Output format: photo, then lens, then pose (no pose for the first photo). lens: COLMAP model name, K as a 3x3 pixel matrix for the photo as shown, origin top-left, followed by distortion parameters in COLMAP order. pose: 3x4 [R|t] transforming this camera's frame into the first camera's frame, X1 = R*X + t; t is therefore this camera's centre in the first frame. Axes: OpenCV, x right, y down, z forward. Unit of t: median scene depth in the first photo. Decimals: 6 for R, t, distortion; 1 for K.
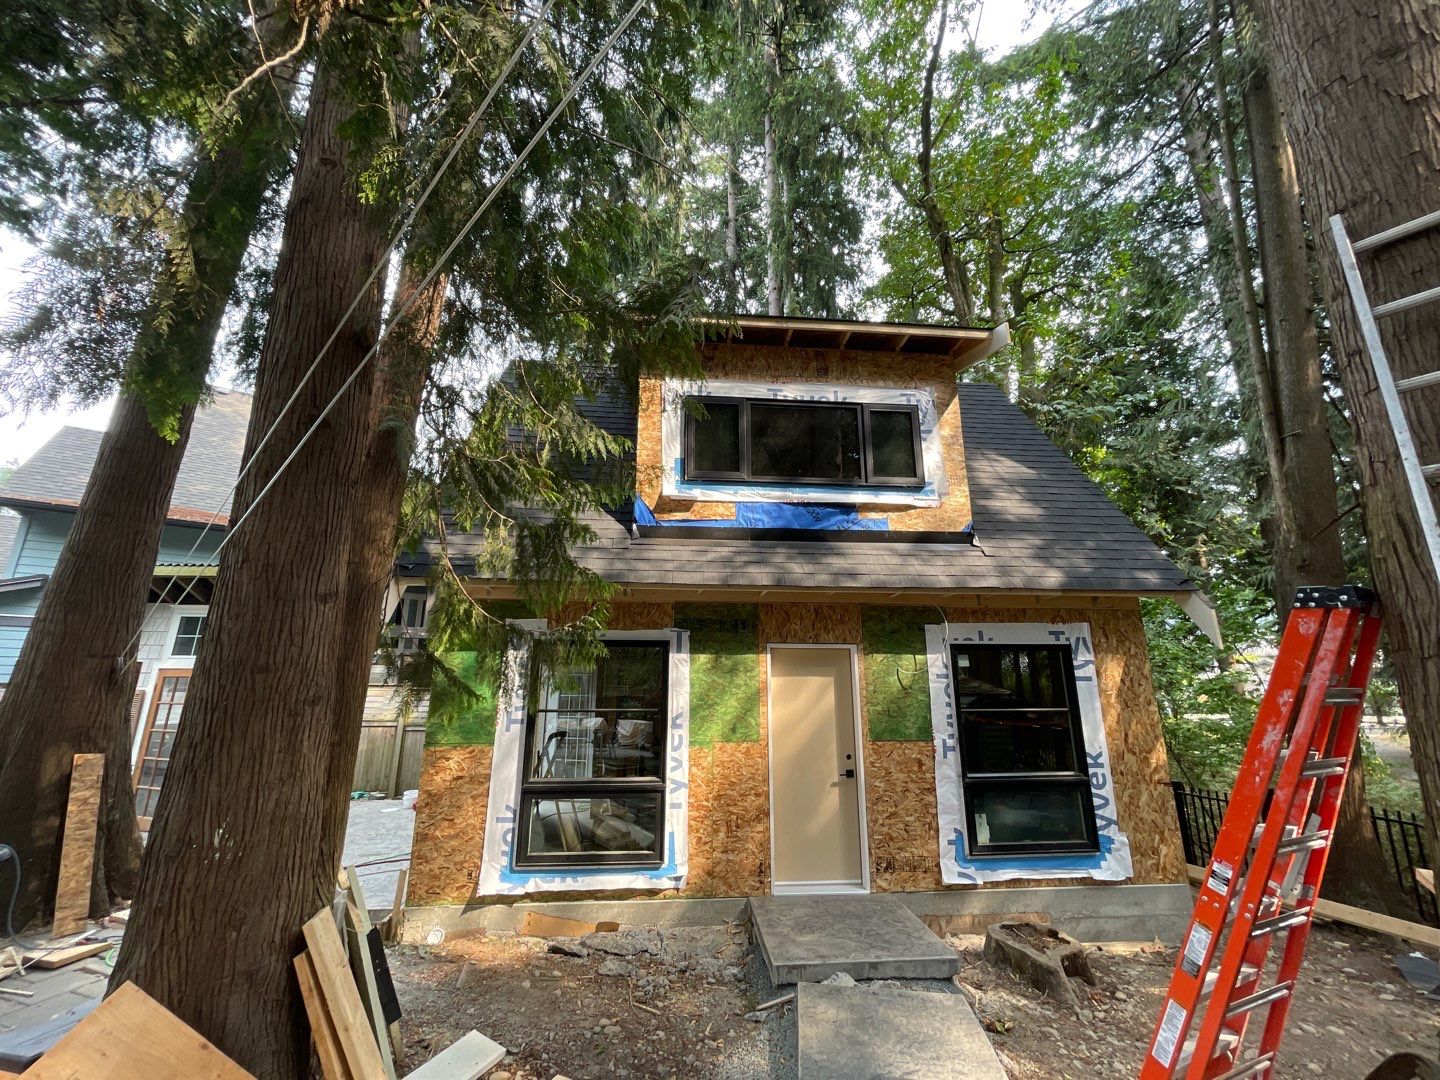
lens RADIAL K [[602.6, 0, 720.0], [0, 602.6, 540.0], [0, 0, 1]] dist [0.001388, 0.000048]
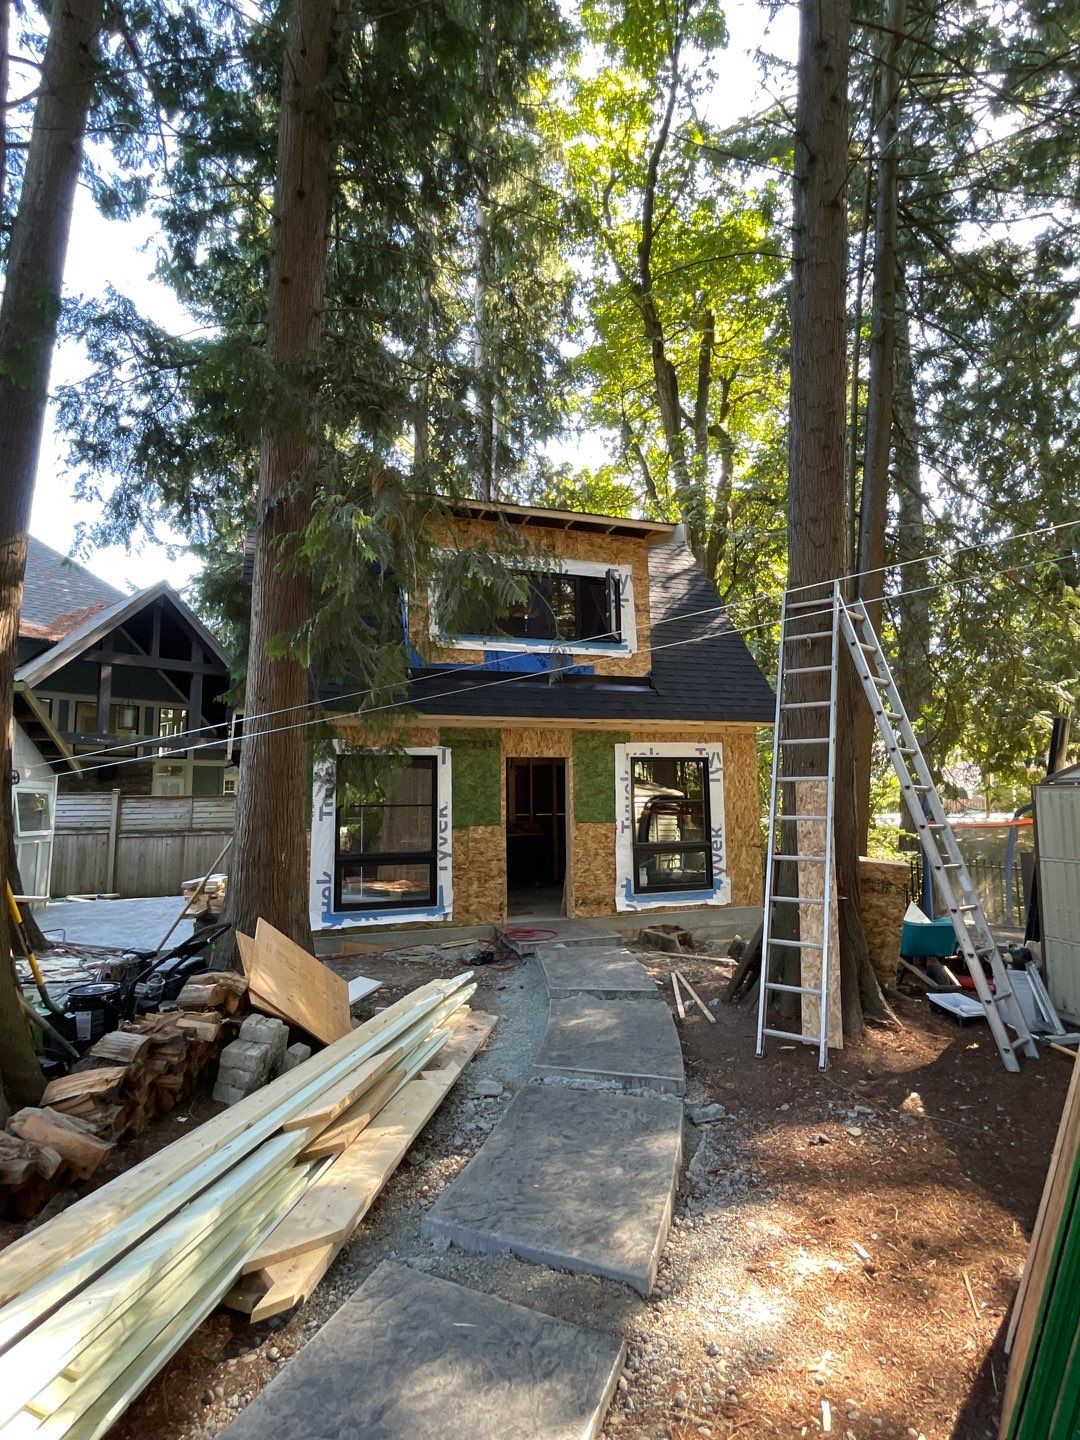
lens RADIAL K [[734.1, 0, 540.0], [0, 734.1, 720.0], [0, 0, 1]] dist [-0.002163, -0.000605]
pose [[0.973863, 0.010119, 0.226911, -0.238151], [-0.039859, 0.991118, 0.126871, -0.136009], [-0.223612, -0.132600, 0.965616, -0.664178]]
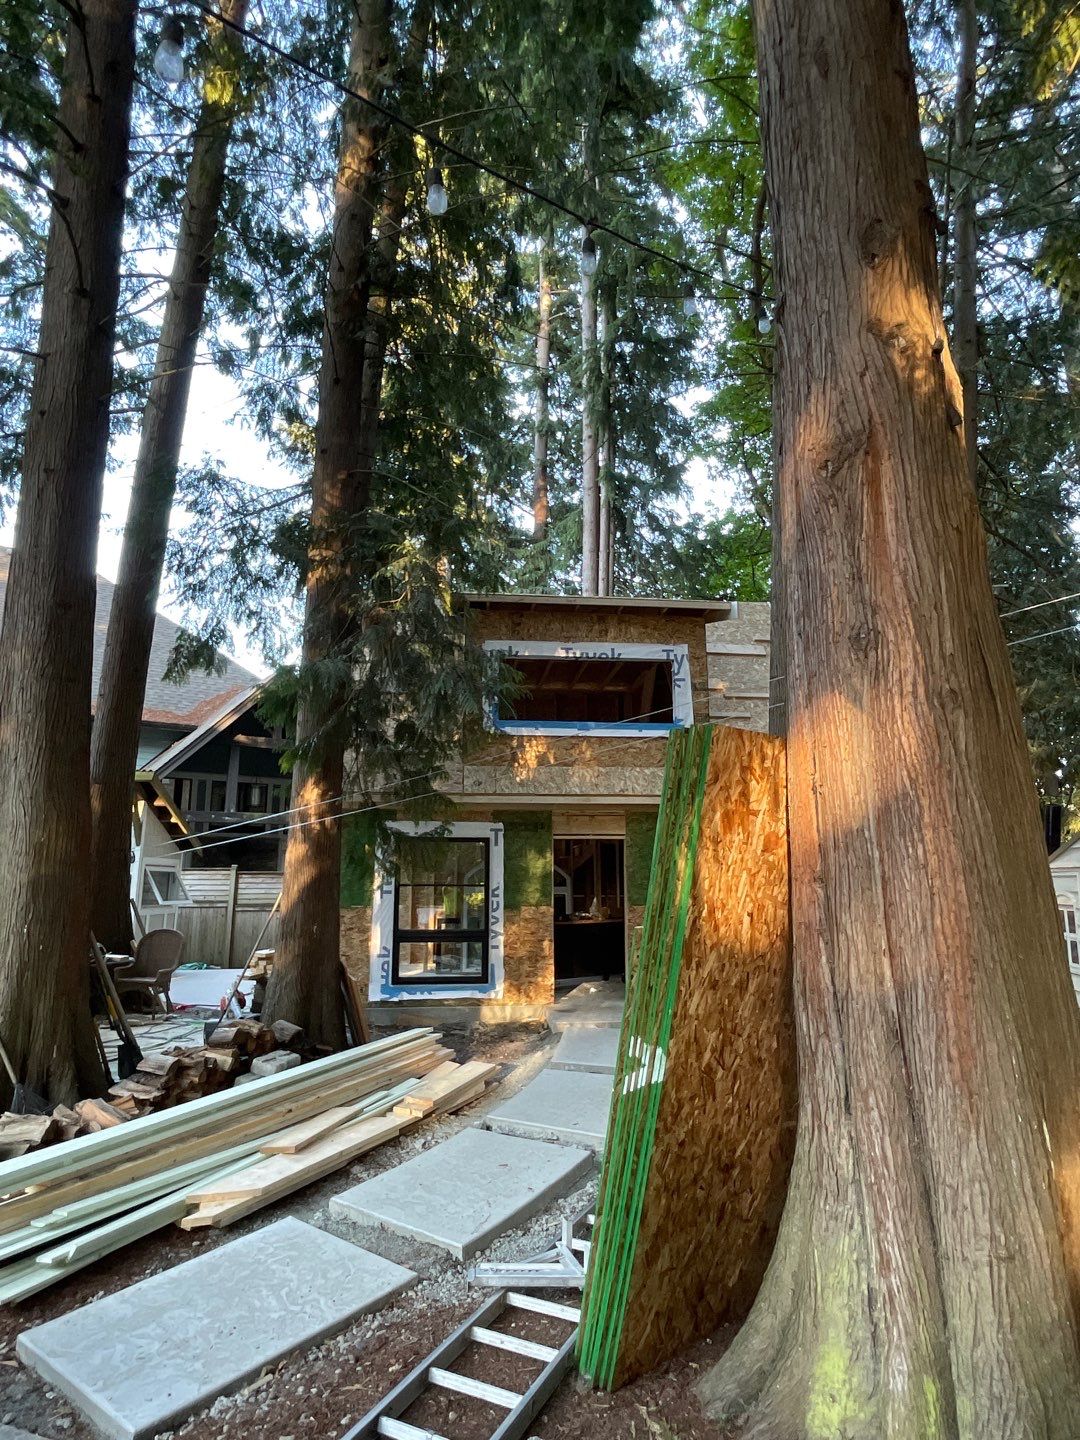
lens RADIAL K [[838.6, 0, 540.0], [0, 838.6, 720.0], [0, 0, 1]] dist [-0.000285, -0.000449]
pose [[0.999973, 0.000226, 0.007393, 0.021998], [-0.000629, 0.998517, 0.054438, -0.225999], [-0.007369, -0.054441, 0.998490, -1.002146]]
